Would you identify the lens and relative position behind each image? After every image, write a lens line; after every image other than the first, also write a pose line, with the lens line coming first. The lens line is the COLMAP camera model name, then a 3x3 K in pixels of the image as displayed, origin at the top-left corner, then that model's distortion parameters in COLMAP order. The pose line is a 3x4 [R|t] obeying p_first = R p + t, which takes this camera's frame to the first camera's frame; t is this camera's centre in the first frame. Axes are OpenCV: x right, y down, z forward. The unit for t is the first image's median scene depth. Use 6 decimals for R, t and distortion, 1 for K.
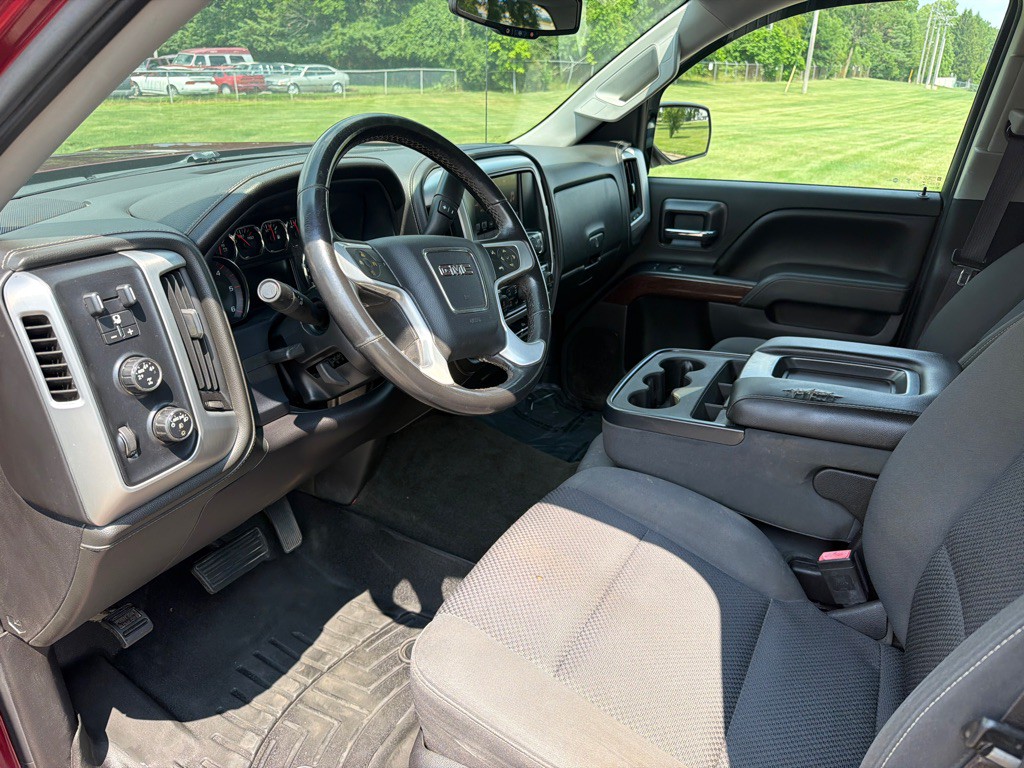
lens RADIAL K [[721.6, 0, 522.0], [0, 721.6, 393.0], [0, 0, 1]] dist [0.034689, -0.039572]
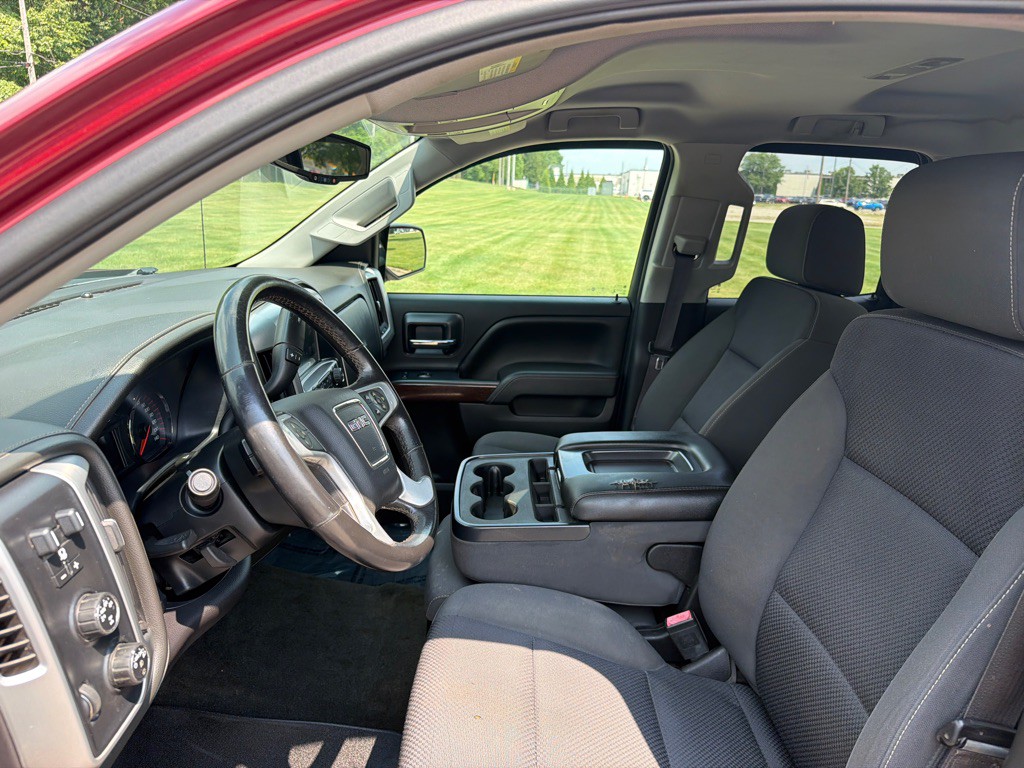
lens RADIAL K [[721.6, 0, 512.7], [0, 721.6, 395.2], [0, 0, 1]] dist [0.034689, -0.039572]
pose [[0.885965, -0.110898, 0.450297, -0.196535], [0.161702, 0.983921, -0.075835, -0.057098], [-0.434647, 0.140001, 0.889653, 0.013474]]
